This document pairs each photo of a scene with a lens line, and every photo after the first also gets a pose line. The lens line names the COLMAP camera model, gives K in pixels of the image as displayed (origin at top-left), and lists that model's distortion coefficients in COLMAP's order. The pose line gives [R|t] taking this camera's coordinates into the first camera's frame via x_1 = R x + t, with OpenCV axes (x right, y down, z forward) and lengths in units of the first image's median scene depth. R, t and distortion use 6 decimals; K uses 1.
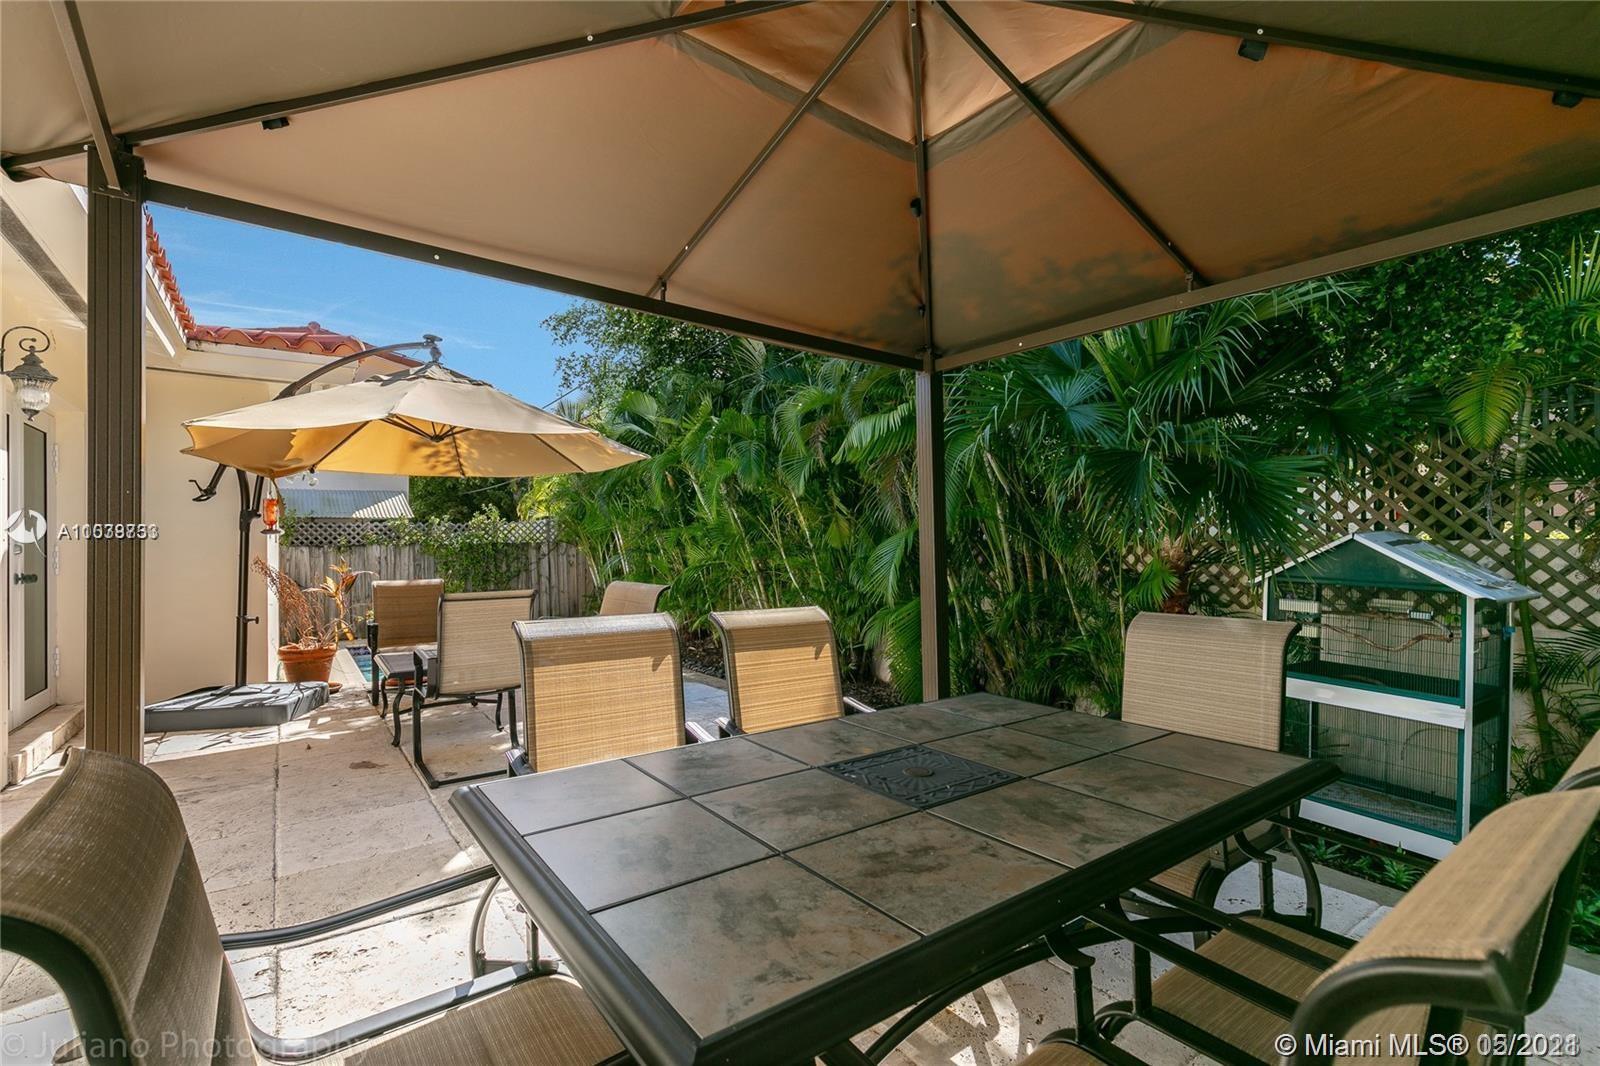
lens RADIAL K [[738.4, 0, 800.0], [0, 738.4, 533.0], [0, 0, 1]] dist [0.001354, -0.000047]
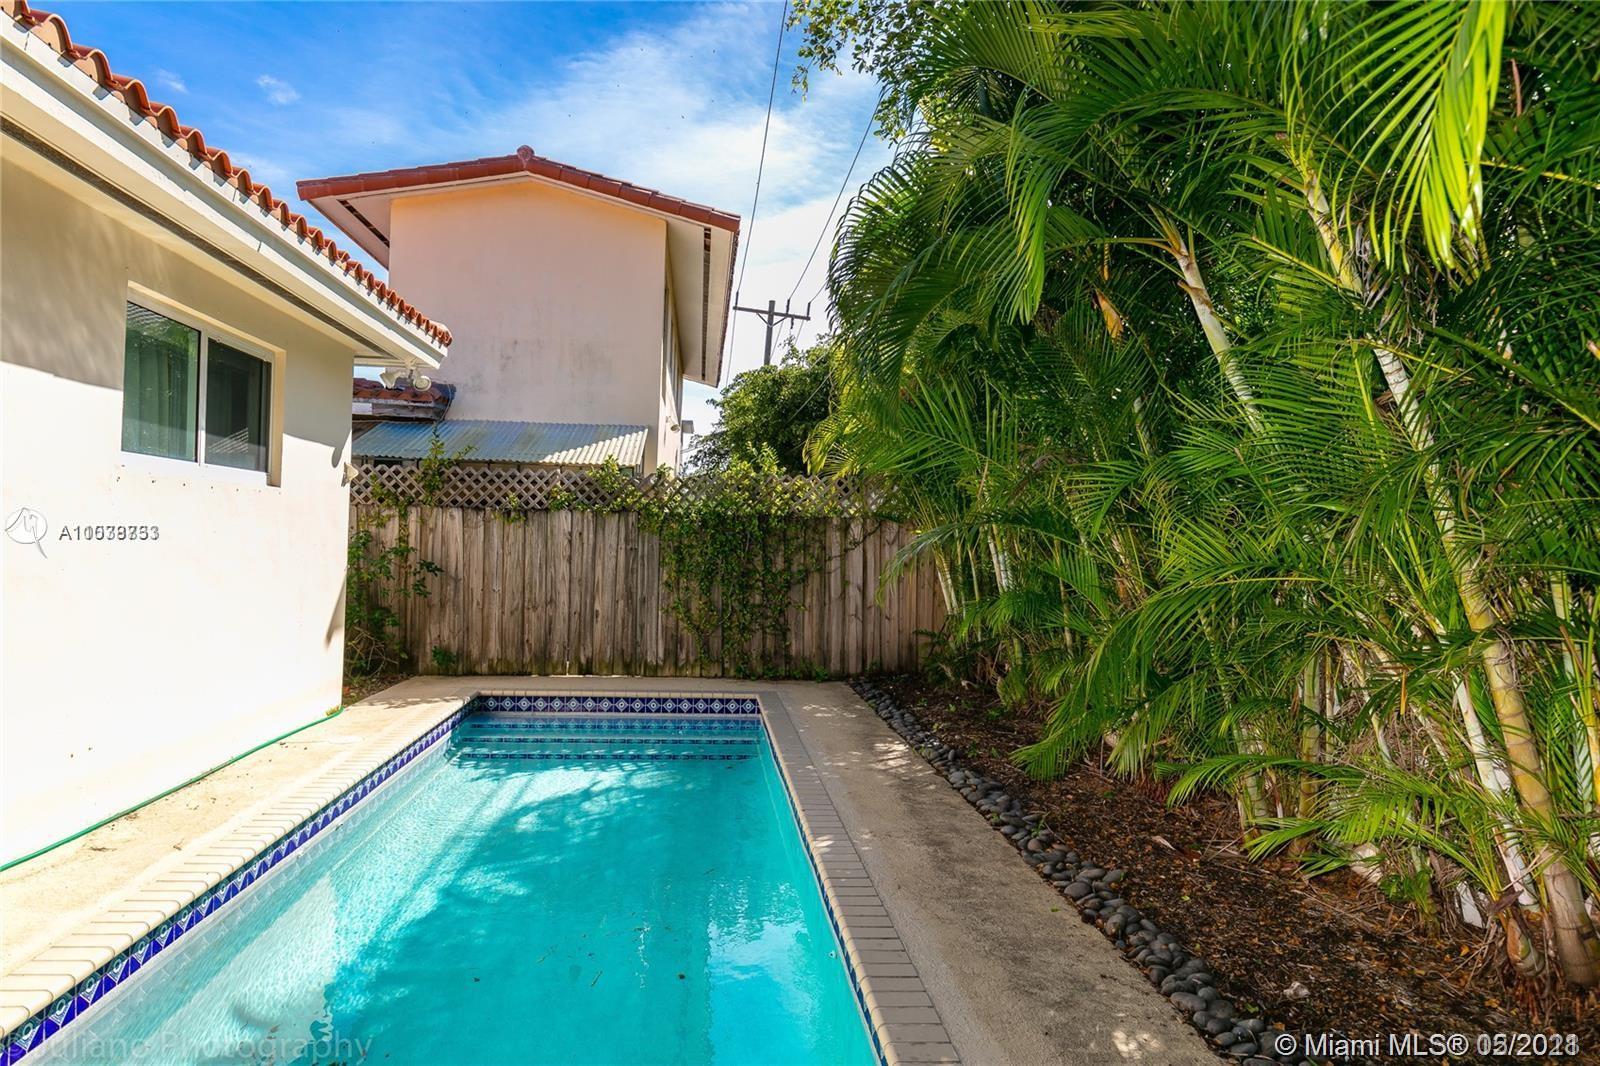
lens RADIAL K [[925.2, 0, 800.0], [0, 925.2, 533.0], [0, 0, 1]] dist [-0.000498, -0.000251]
pose [[0.871277, 0.037320, -0.489371, -0.073436], [-0.035509, 0.999285, 0.012987, 0.017451], [0.489506, 0.006061, 0.871979, 0.461133]]
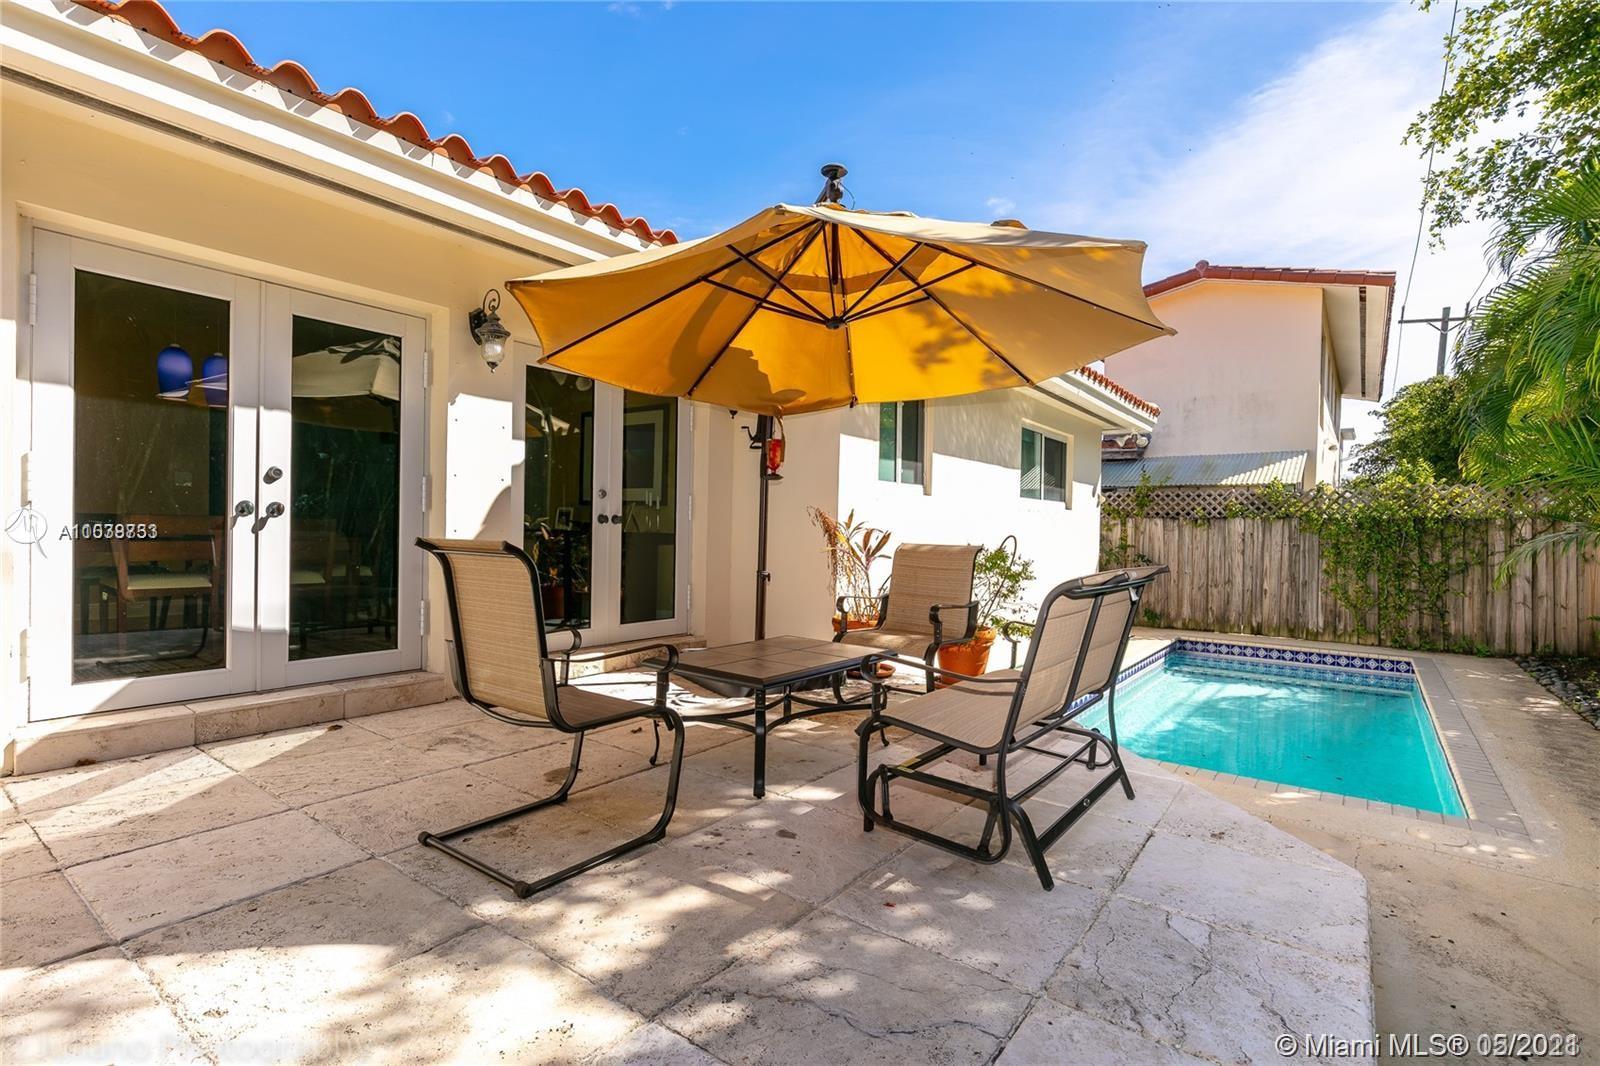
lens RADIAL K [[758.1, 0, 798.5], [0, 758.1, 534.8], [0, 0, 1]] dist [-0.000133, 0.000372]
pose [[0.303743, 0.031605, -0.952230, 0.057807], [-0.010244, 0.999500, 0.029906, 0.014387], [0.952699, 0.000671, 0.303915, 0.290136]]
